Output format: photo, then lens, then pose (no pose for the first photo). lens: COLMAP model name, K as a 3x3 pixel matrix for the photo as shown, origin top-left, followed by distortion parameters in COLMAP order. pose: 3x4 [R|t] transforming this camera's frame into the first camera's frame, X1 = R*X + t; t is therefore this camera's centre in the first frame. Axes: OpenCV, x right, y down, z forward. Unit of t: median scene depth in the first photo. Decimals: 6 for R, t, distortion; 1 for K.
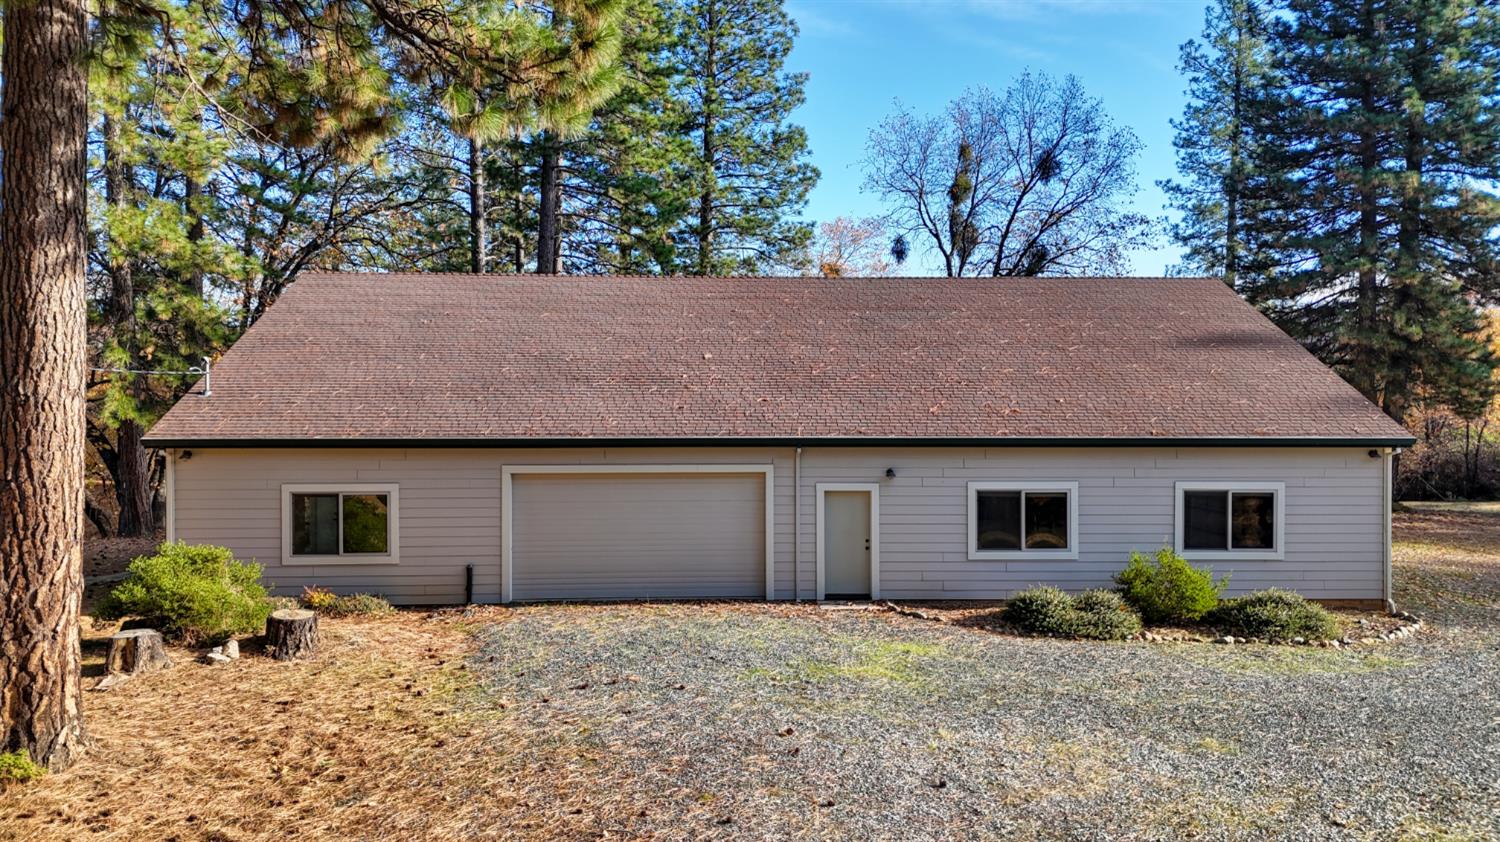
lens RADIAL K [[1103.9, 0, 750.0], [0, 1103.9, 421.0], [0, 0, 1]] dist [0.087966, -0.088961]
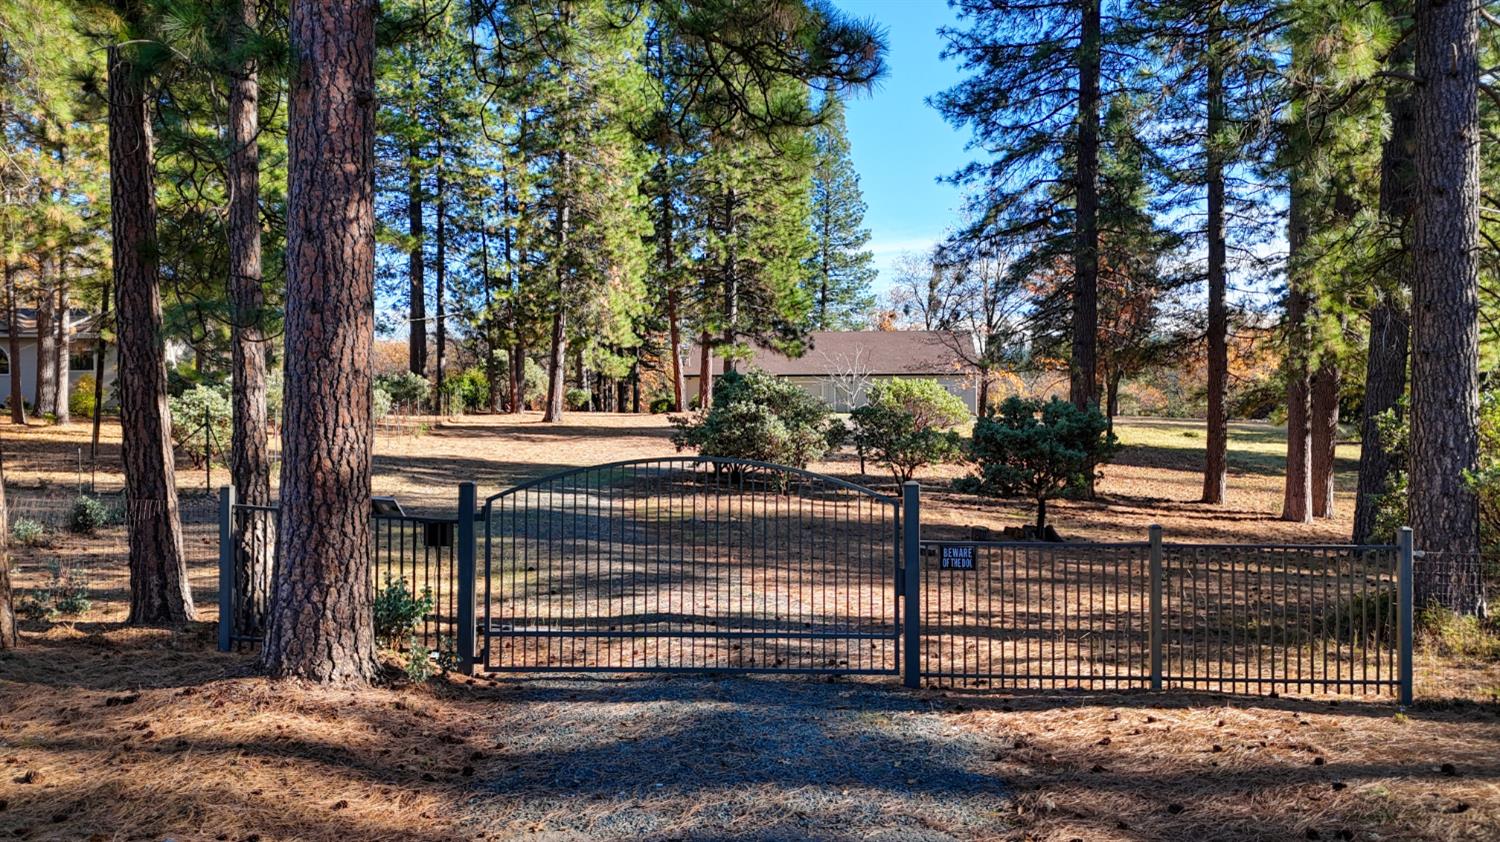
lens RADIAL K [[1103.9, 0, 750.0], [0, 1103.9, 421.0], [0, 0, 1]] dist [0.087966, -0.088961]
pose [[0.989371, 0.002119, -0.145400, 0.362288], [-0.003005, 0.999978, -0.005871, 0.213067], [0.145385, 0.006246, 0.989355, -3.203255]]
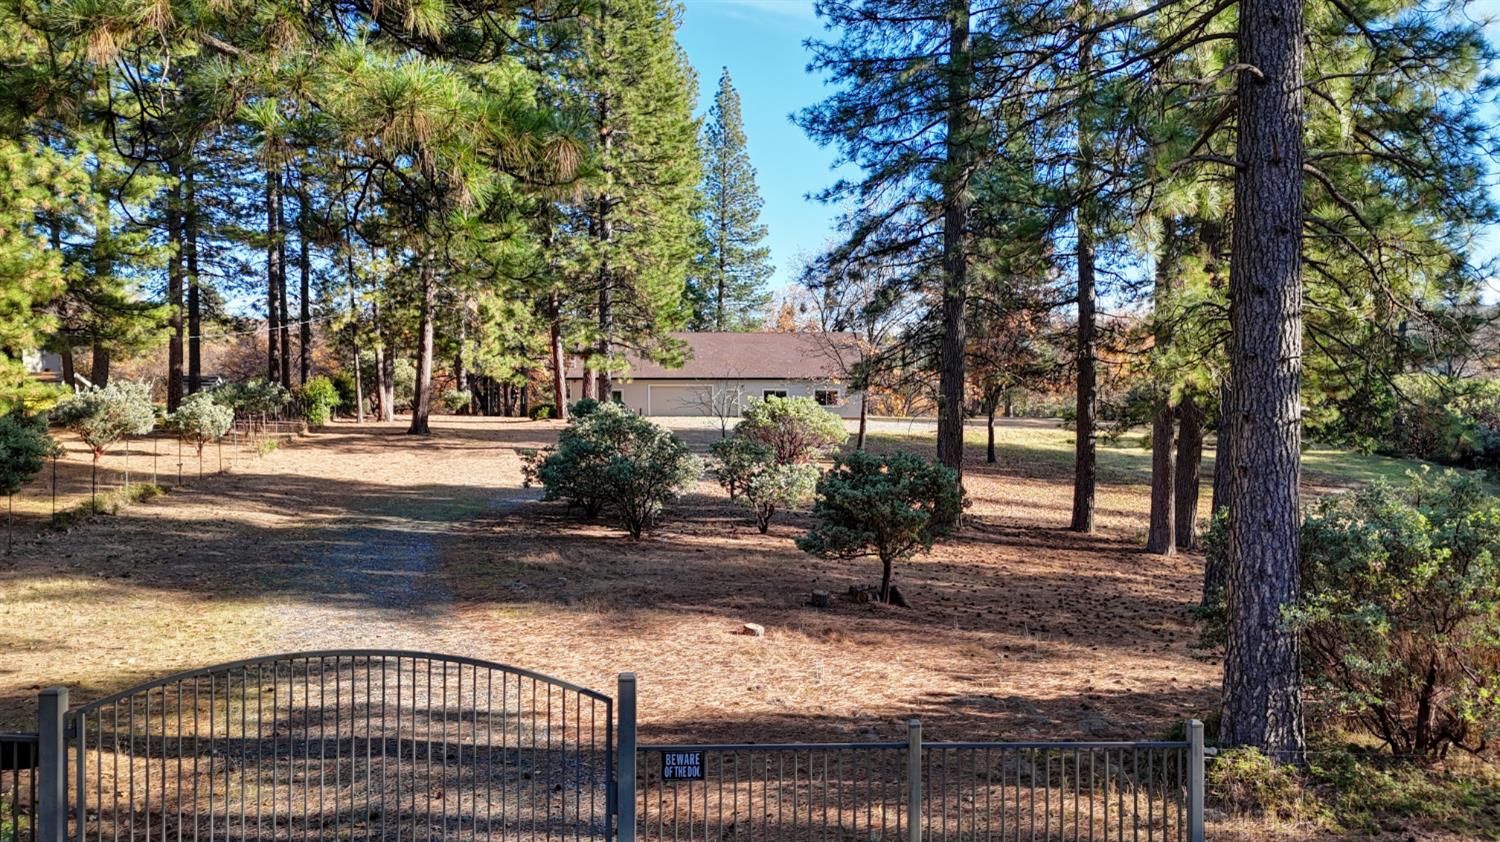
lens RADIAL K [[1103.9, 0, 750.0], [0, 1103.9, 421.0], [0, 0, 1]] dist [0.087966, -0.088961]
pose [[0.997726, 0.003324, -0.067325, 0.441461], [-0.002706, 0.999953, 0.009272, 0.132800], [0.067353, -0.009068, 0.997688, -3.096571]]
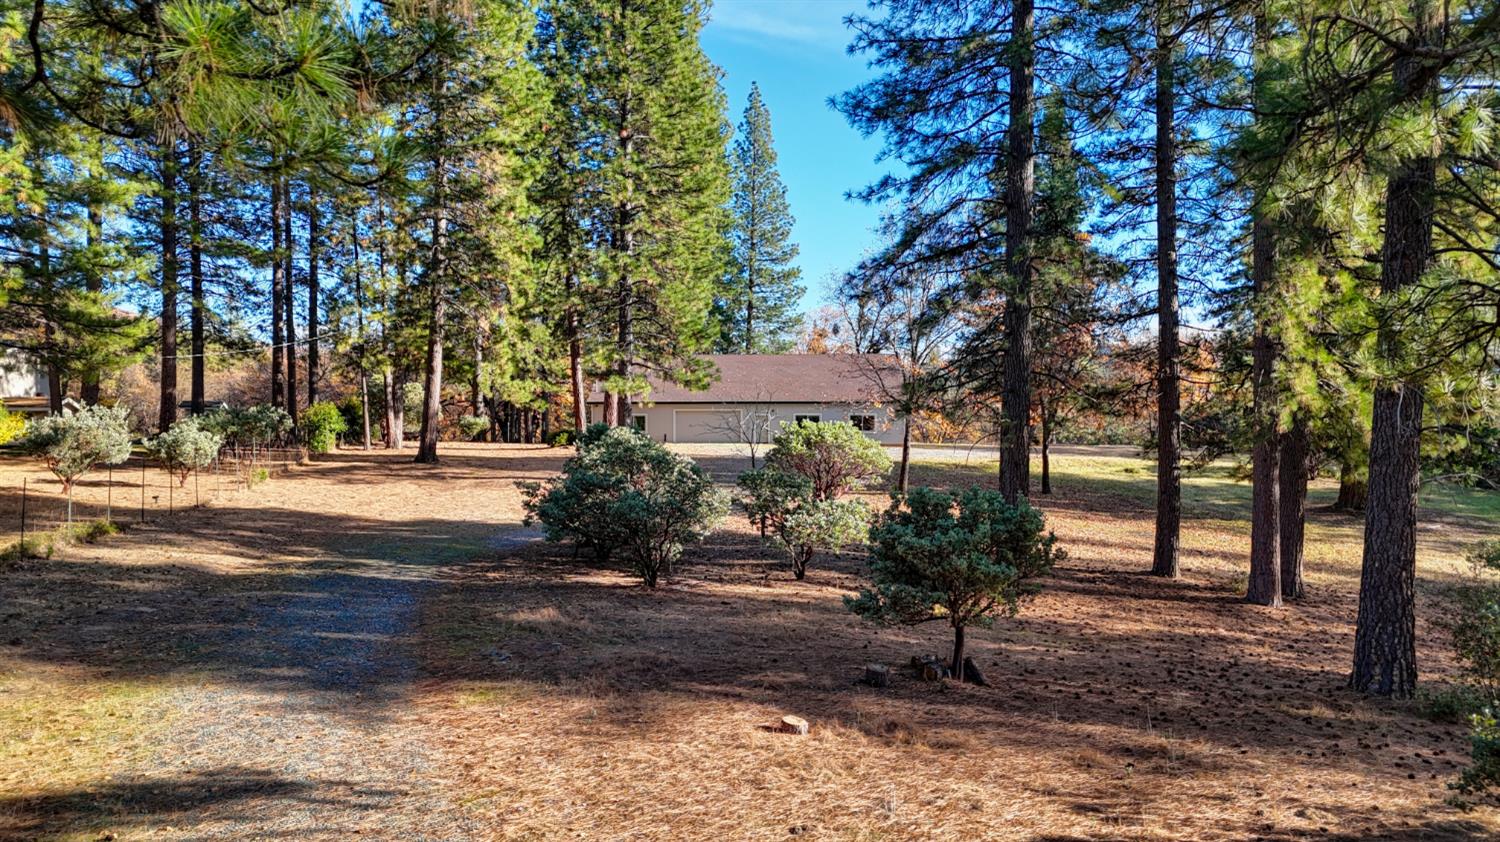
lens RADIAL K [[1103.9, 0, 750.0], [0, 1103.9, 421.0], [0, 0, 1]] dist [0.087966, -0.088961]
pose [[0.995617, 0.001126, -0.093520, 0.418535], [-0.002458, 0.999897, -0.014132, 0.131861], [0.093495, 0.014300, 0.995517, -2.863844]]
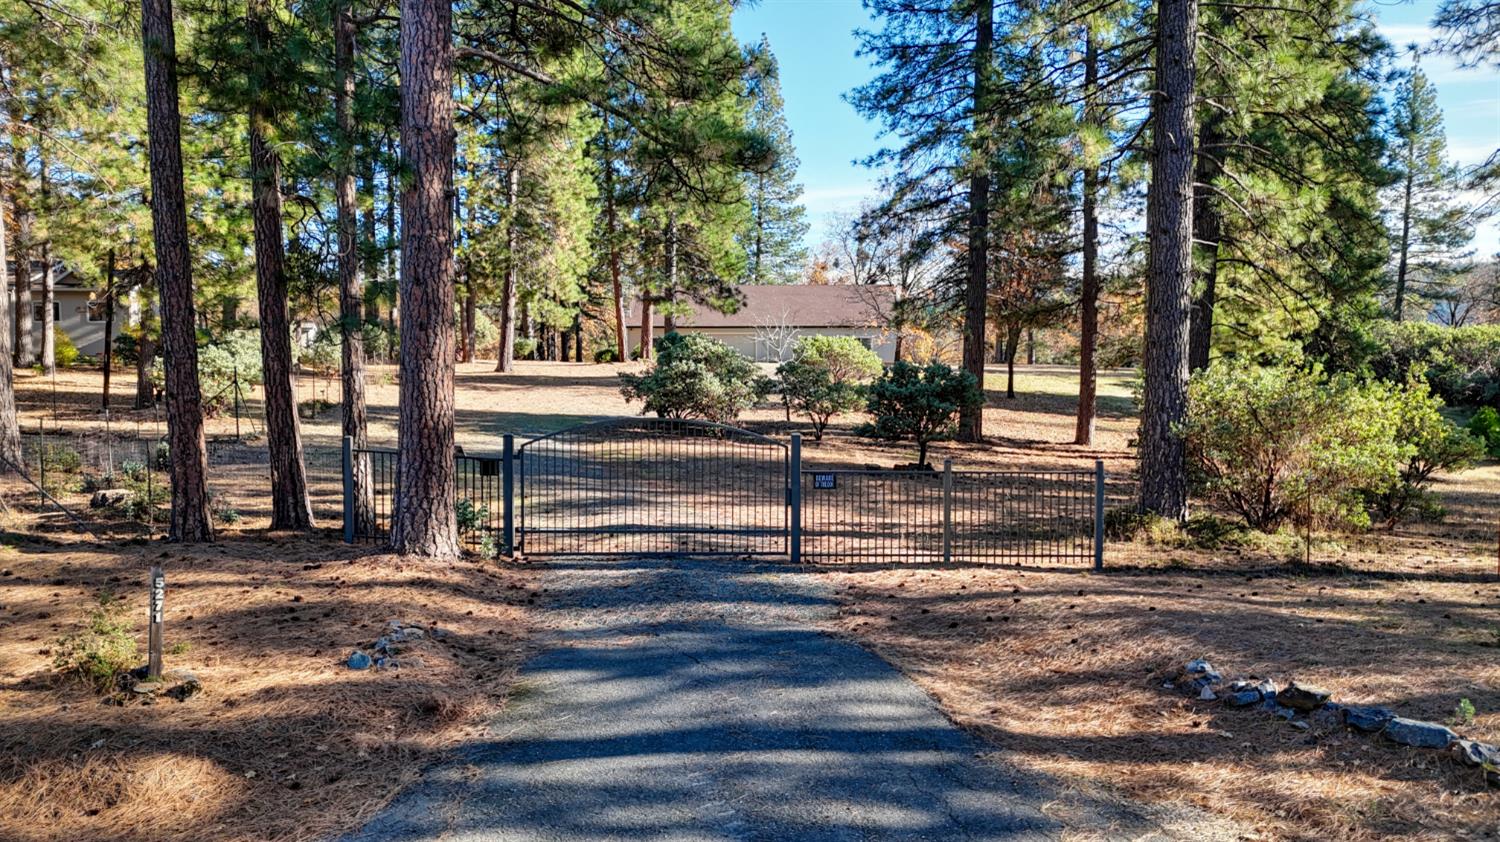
lens RADIAL K [[1103.9, 0, 750.0], [0, 1103.9, 421.0], [0, 0, 1]] dist [0.087966, -0.088961]
pose [[0.996001, 0.007118, -0.089057, 0.401759], [-0.003071, 0.998960, 0.045499, 0.191967], [0.089289, -0.045043, 0.994987, -3.497516]]
